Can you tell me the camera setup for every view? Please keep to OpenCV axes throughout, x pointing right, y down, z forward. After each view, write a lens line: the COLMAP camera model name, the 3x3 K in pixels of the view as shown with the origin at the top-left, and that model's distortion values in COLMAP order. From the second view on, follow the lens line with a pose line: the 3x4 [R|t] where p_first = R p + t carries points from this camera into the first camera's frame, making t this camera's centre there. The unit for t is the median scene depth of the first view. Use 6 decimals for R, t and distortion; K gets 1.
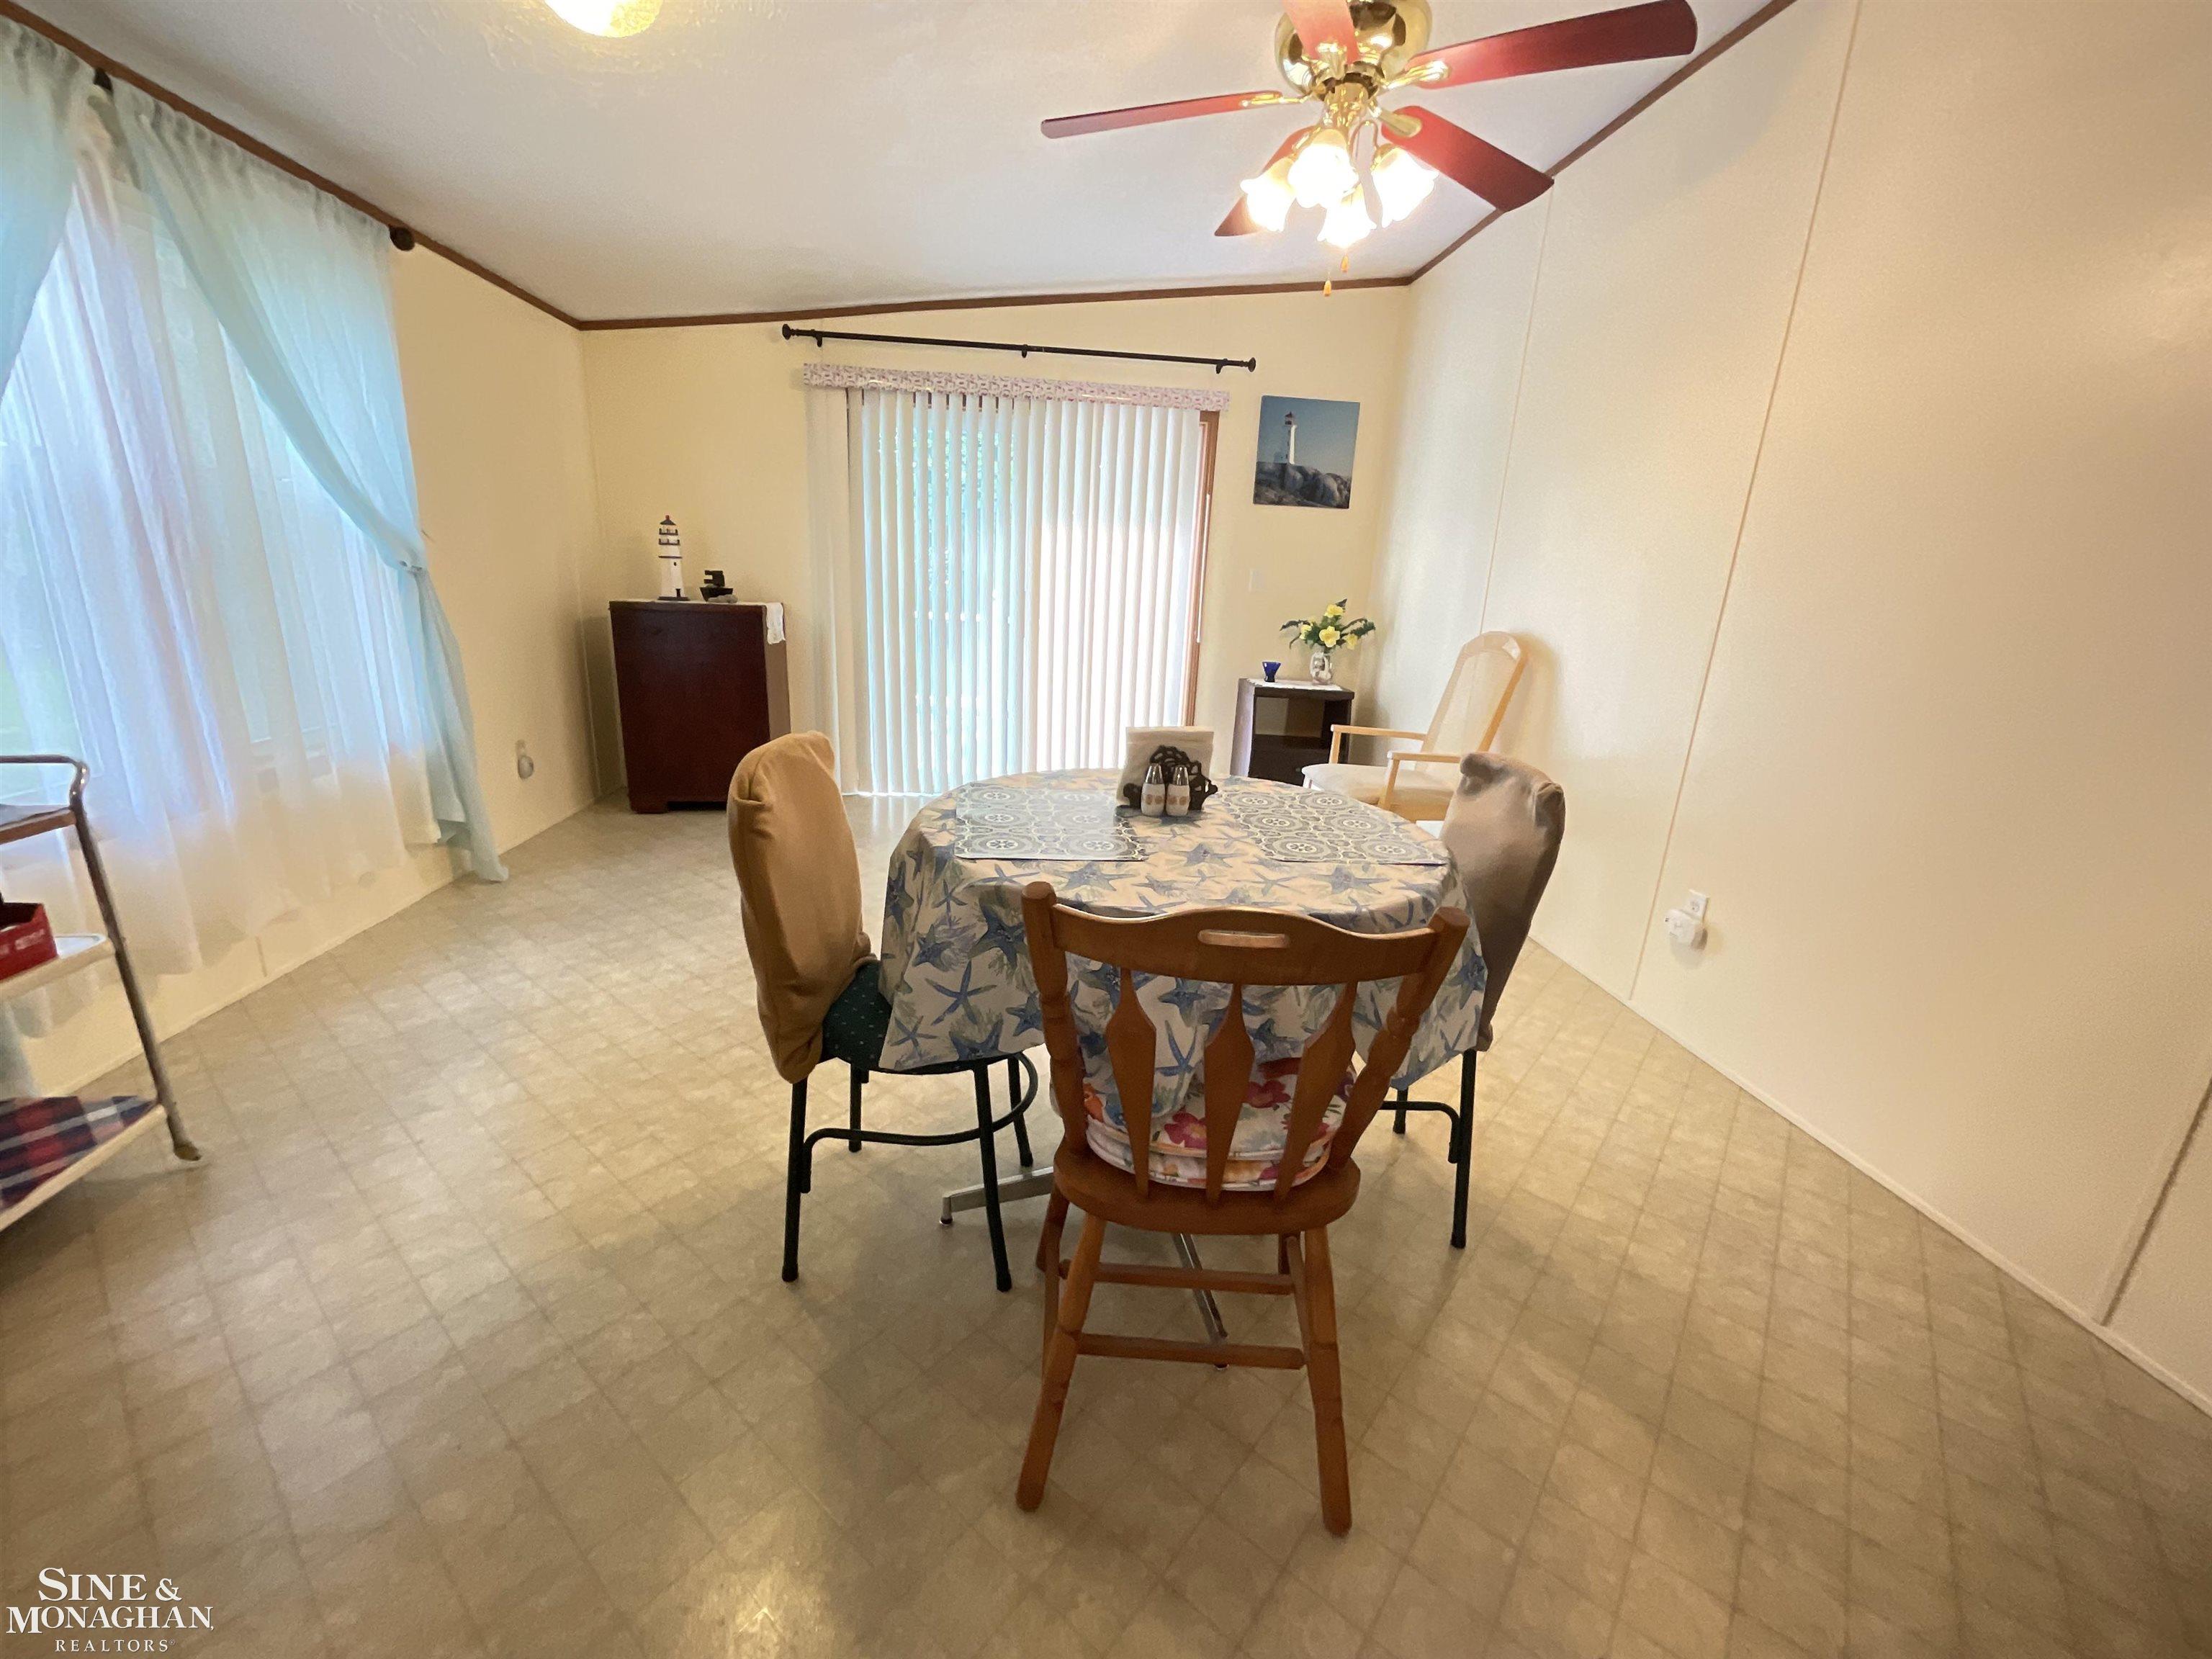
lens RADIAL K [[891.9, 0, 1110.5], [0, 891.9, 829.5], [0, 0, 1]] dist [-0.001046, -0.000641]
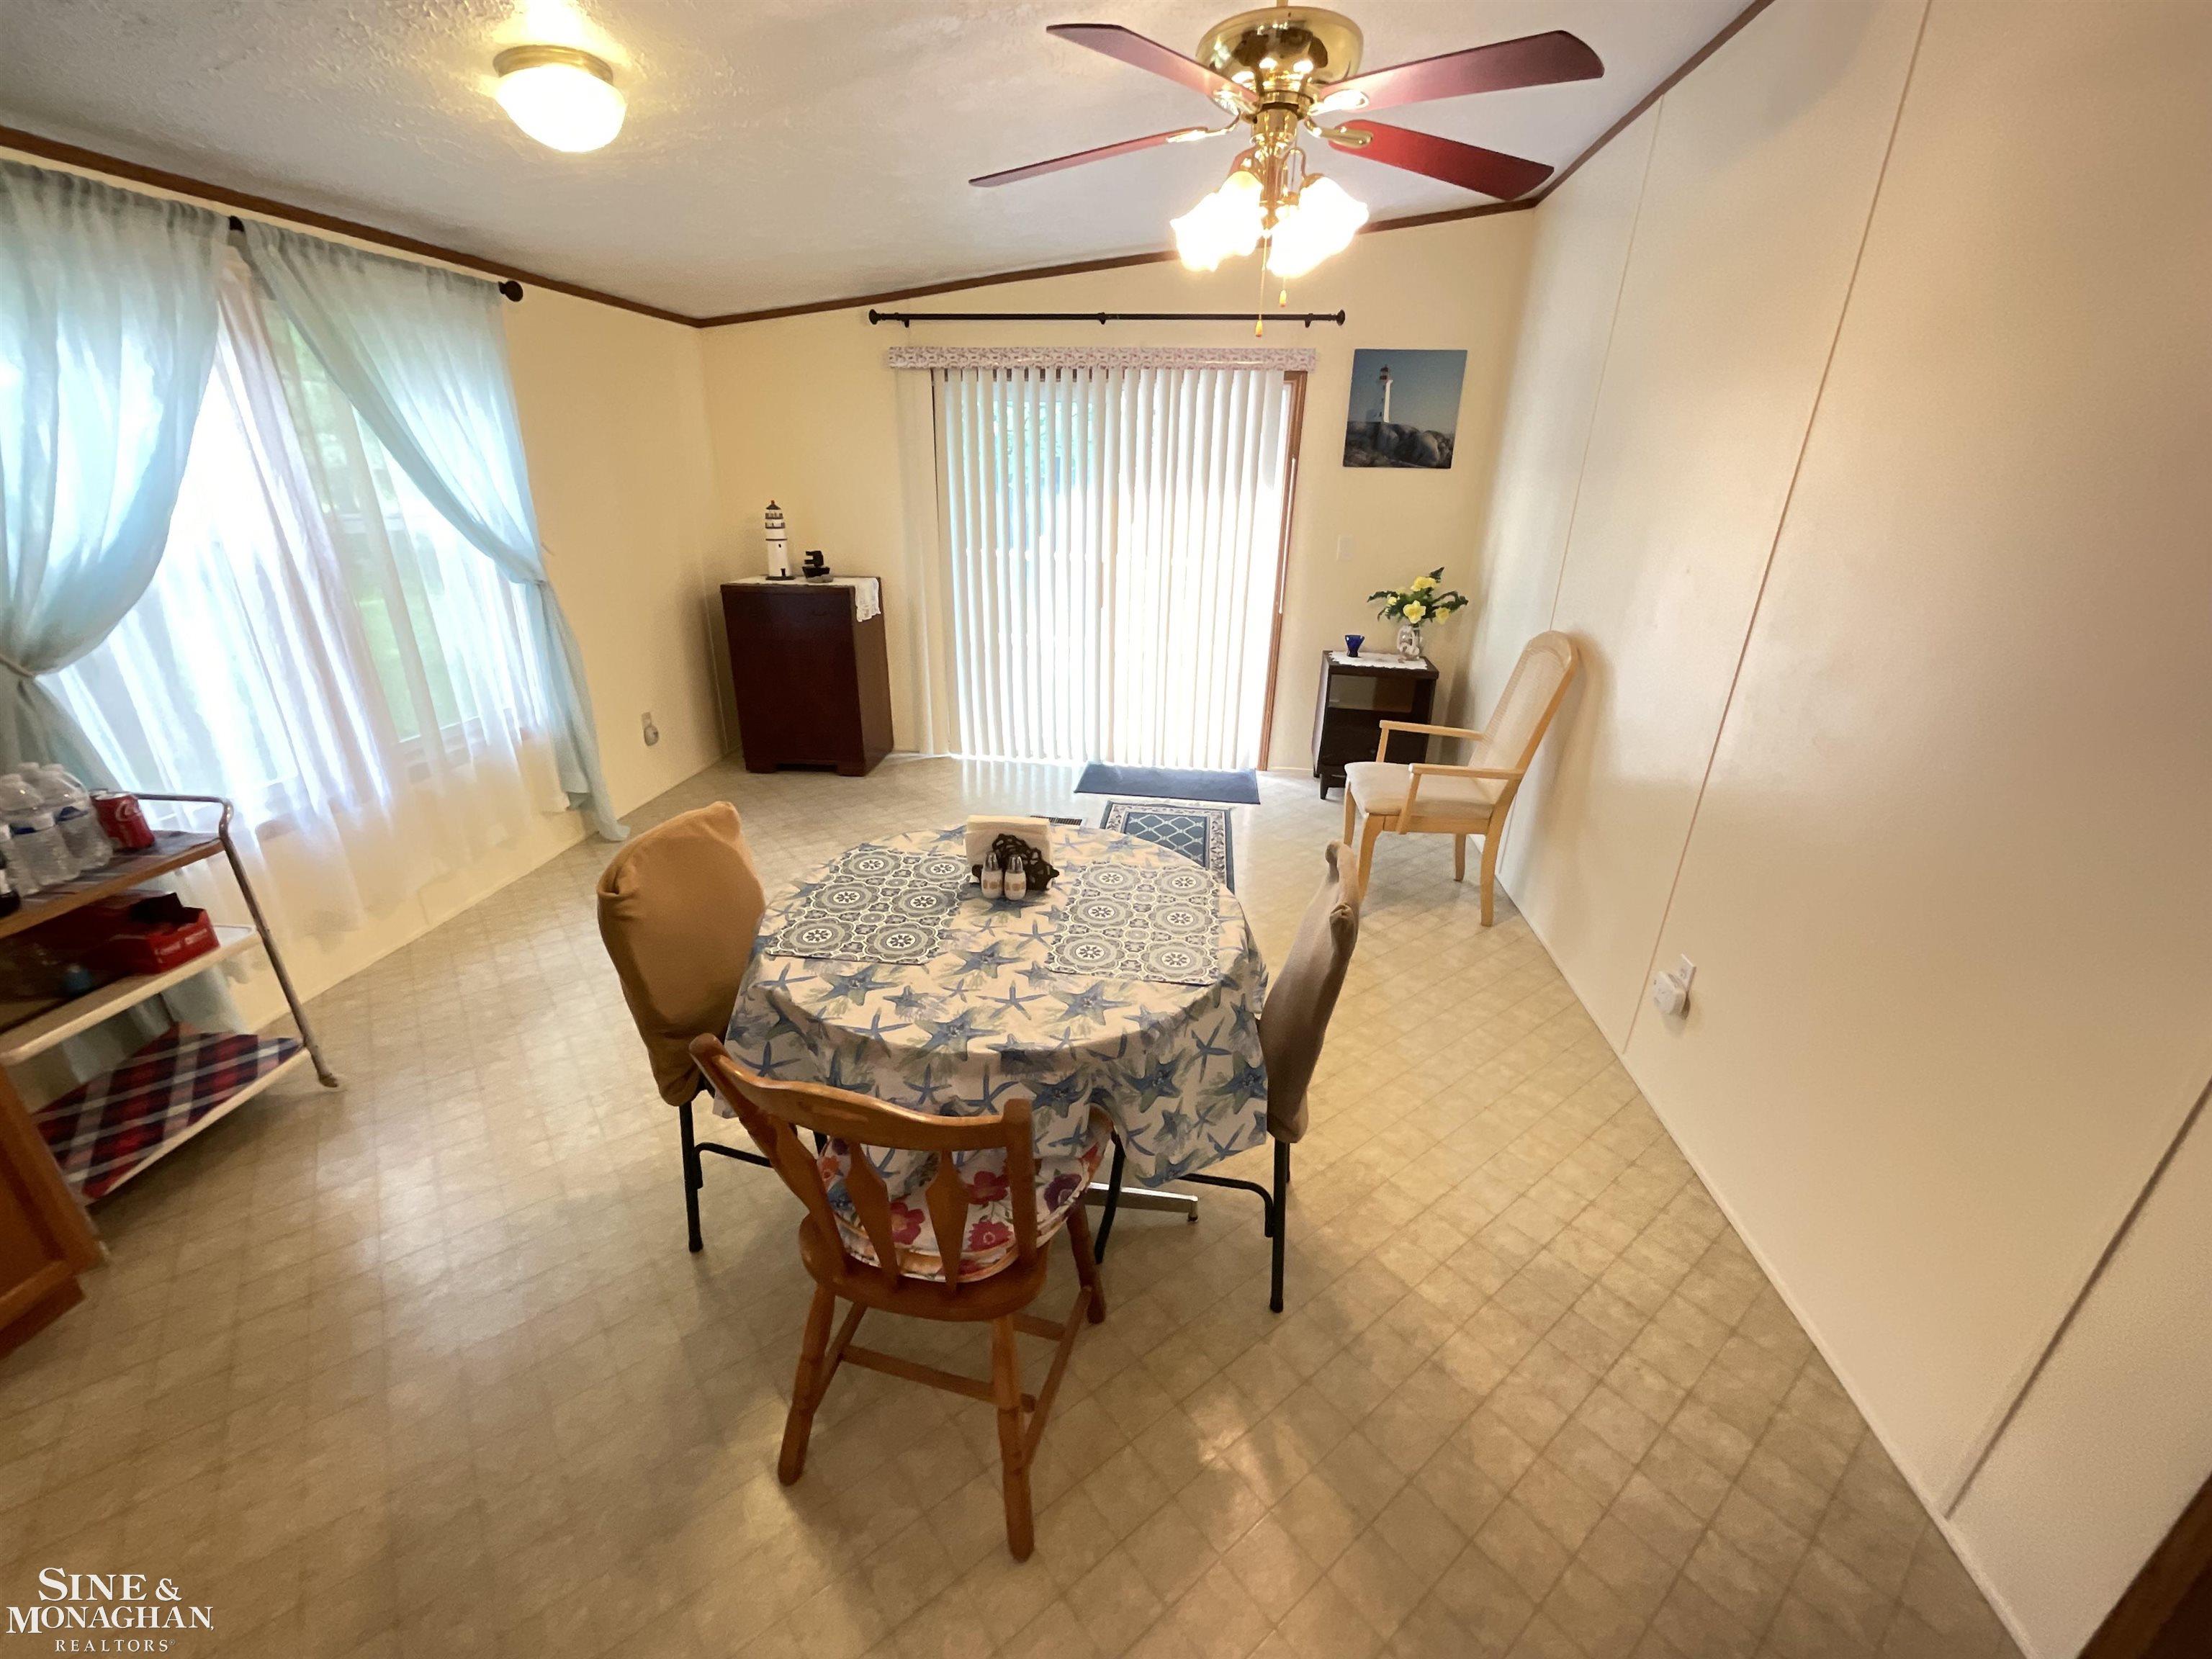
lens RADIAL K [[891.9, 0, 1110.3], [0, 891.9, 830.3], [0, 0, 1]] dist [-0.001046, -0.000641]
pose [[0.975944, 0.058105, -0.210136, 0.312927], [-0.036312, 0.993690, 0.106120, -0.165224], [0.214976, -0.095937, 0.971896, -0.016087]]
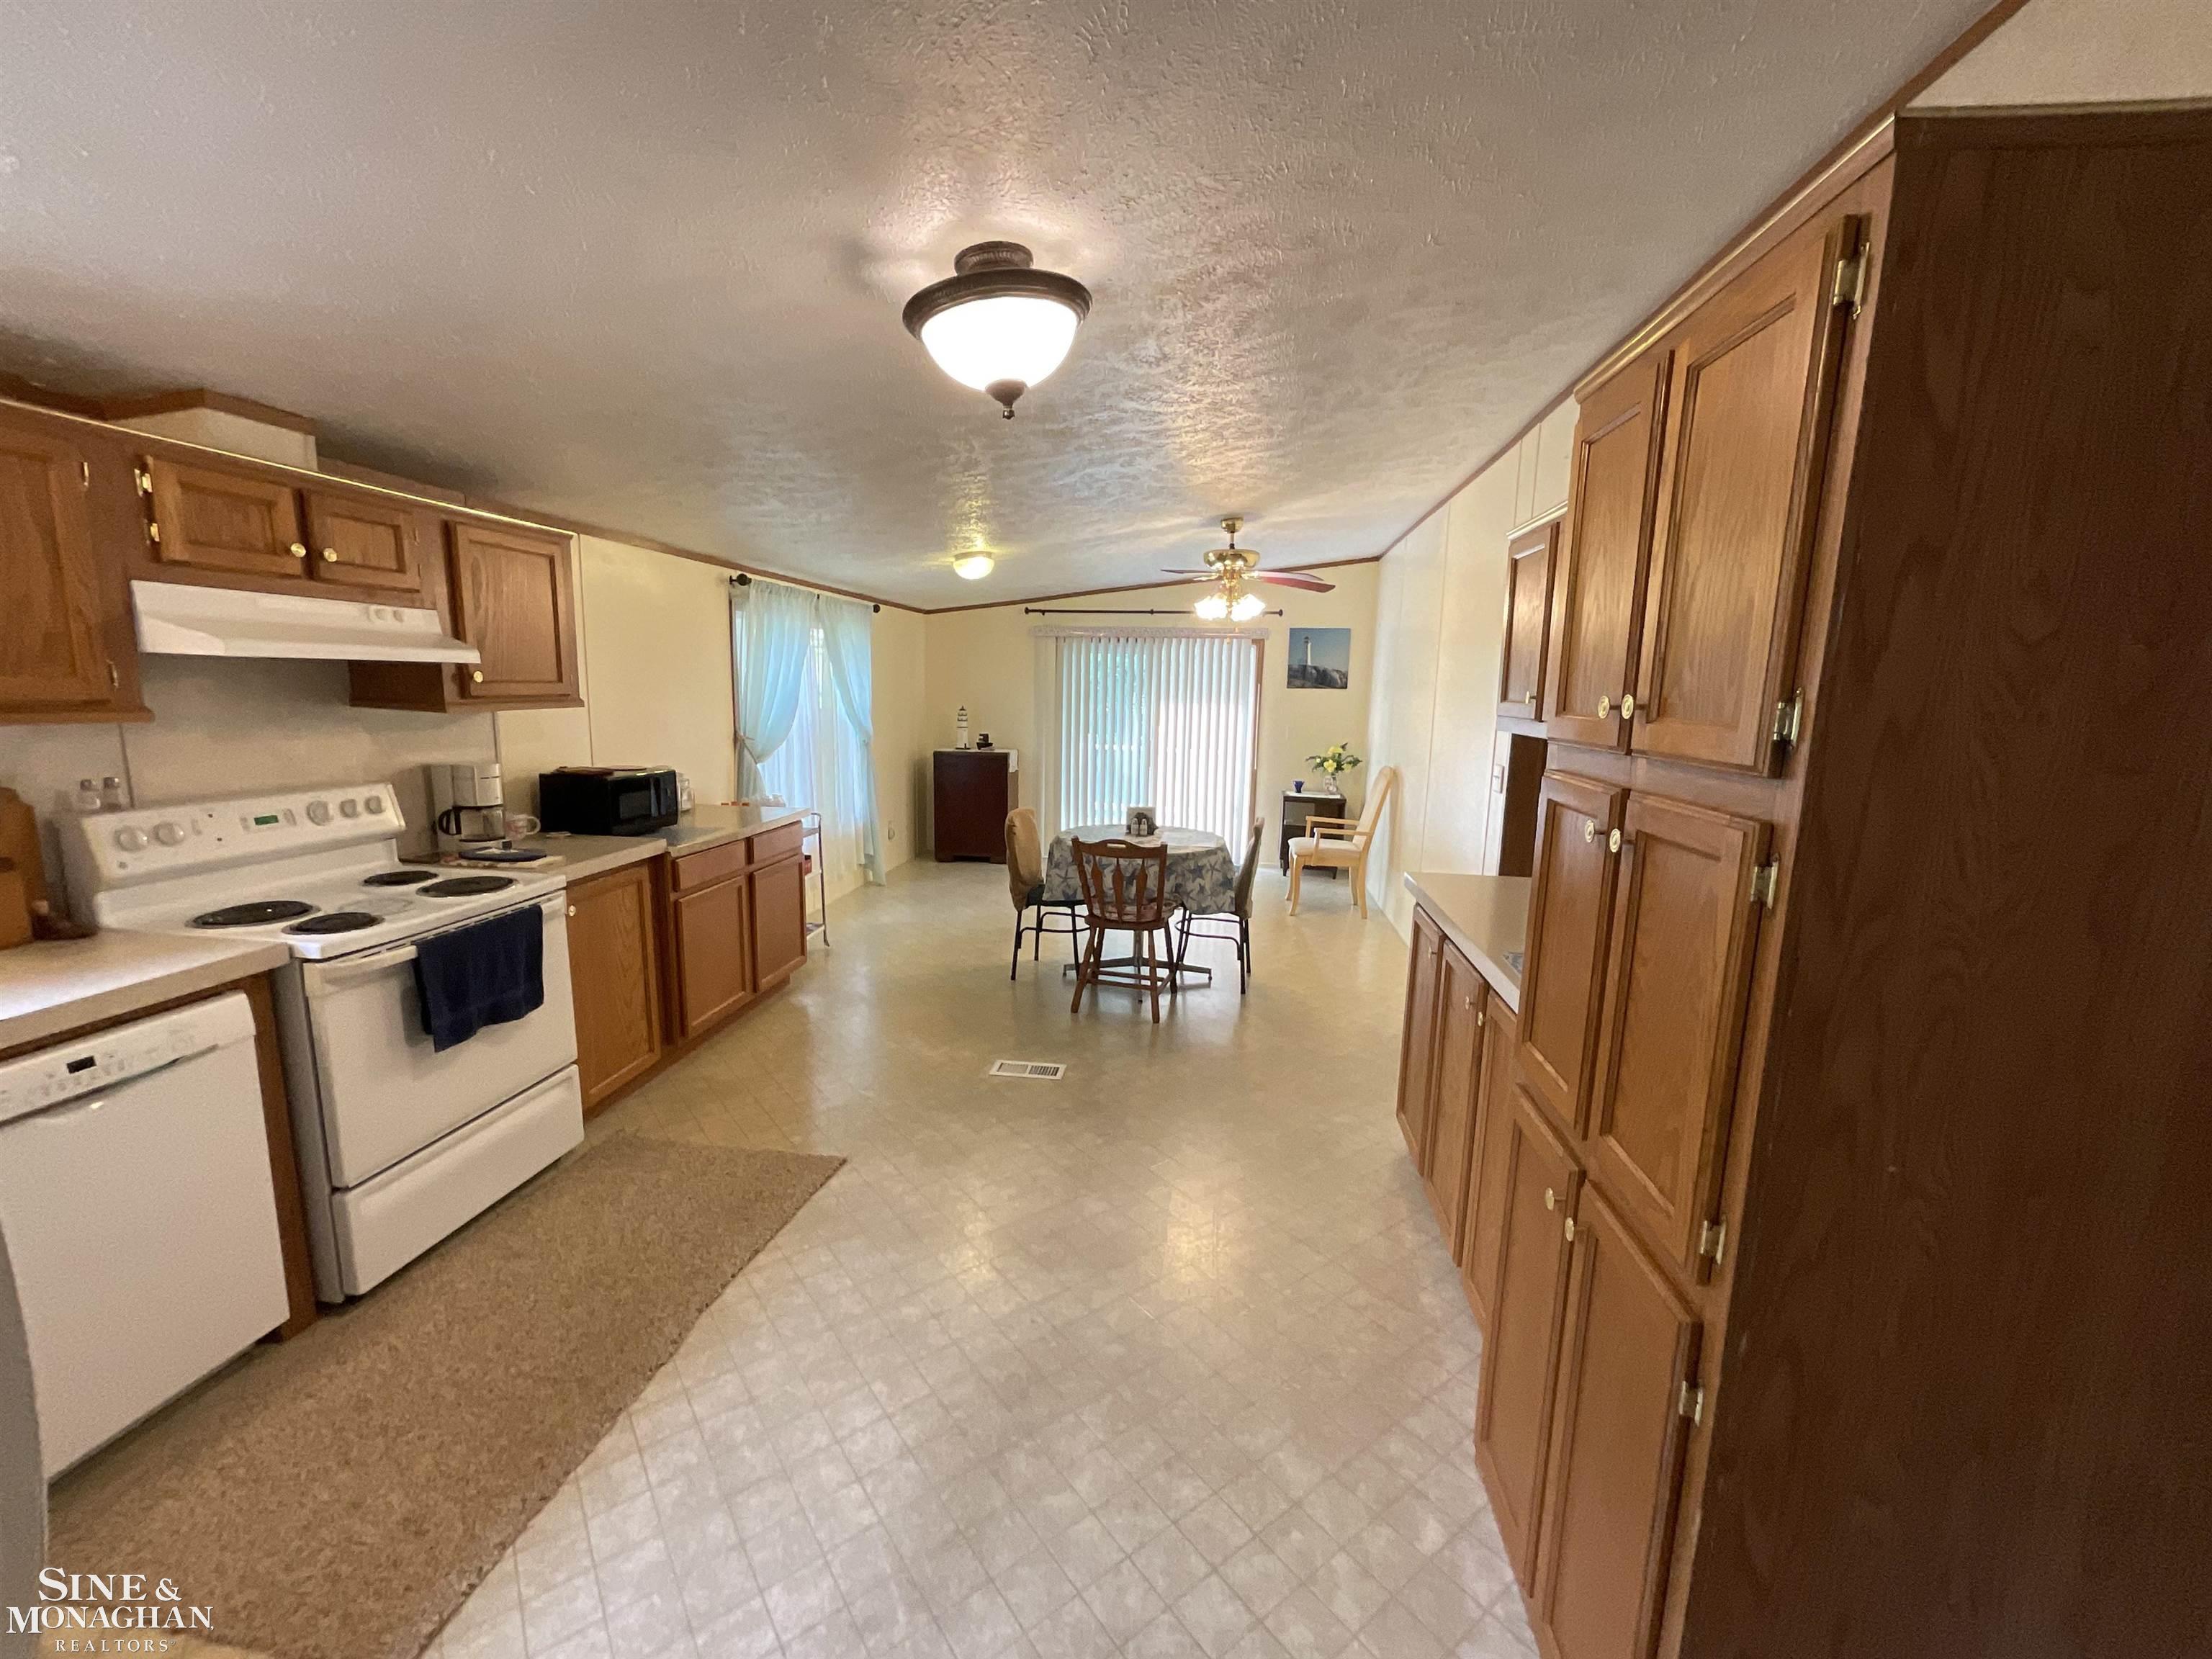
lens RADIAL K [[891.9, 0, 1115.8], [0, 891.9, 833.6], [0, 0, 1]] dist [-0.001046, -0.000641]
pose [[0.974556, 0.011767, -0.223835, 0.500108], [-0.038553, 0.992538, -0.115681, 0.249236], [0.220803, 0.121368, 0.967738, -1.468005]]
